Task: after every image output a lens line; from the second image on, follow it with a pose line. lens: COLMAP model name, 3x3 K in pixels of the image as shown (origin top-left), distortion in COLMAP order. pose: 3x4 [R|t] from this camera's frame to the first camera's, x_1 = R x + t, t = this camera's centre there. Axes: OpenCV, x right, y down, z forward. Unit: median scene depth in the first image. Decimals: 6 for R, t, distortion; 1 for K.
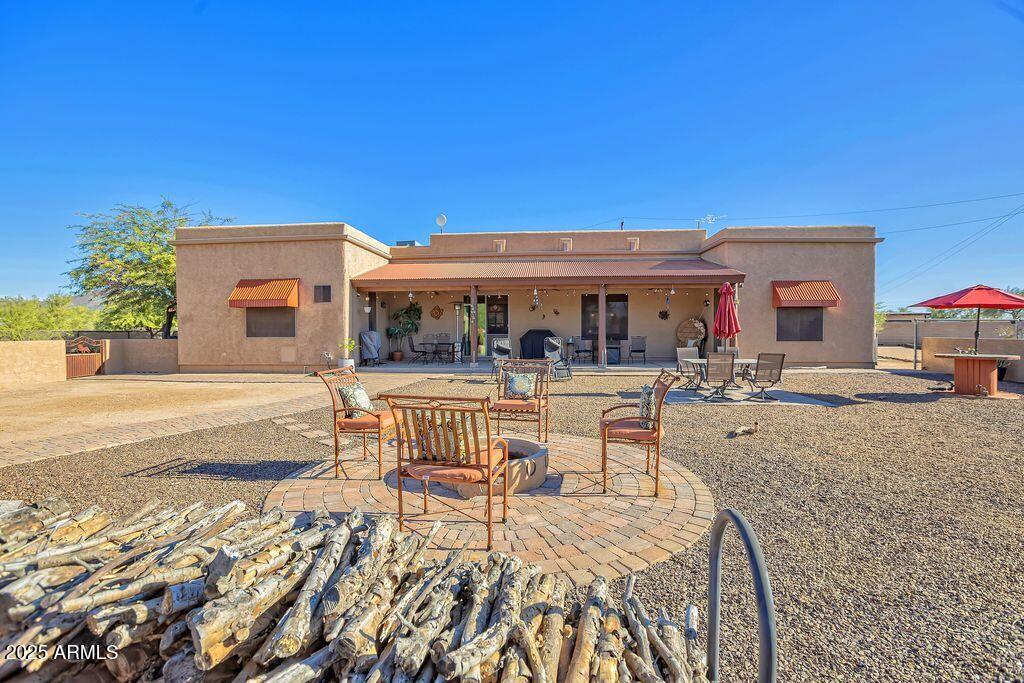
lens RADIAL K [[466.7, 0, 508.9], [0, 466.7, 345.8], [0, 0, 1]] dist [-0.013278, 0.000641]
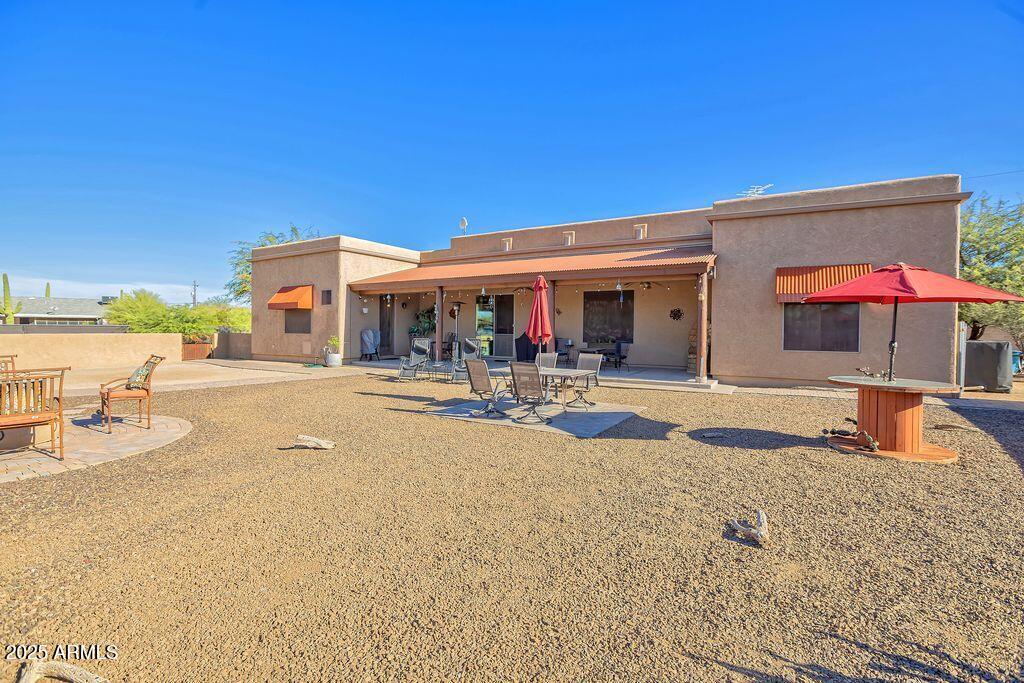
lens RADIAL K [[466.7, 0, 512.0], [0, 466.7, 336.1], [0, 0, 1]] dist [-0.013278, 0.000641]
pose [[0.894127, 0.017959, -0.447453, 0.523690], [-0.025695, 0.999607, -0.011226, -0.012172], [0.447076, 0.021535, 0.894237, 0.156497]]
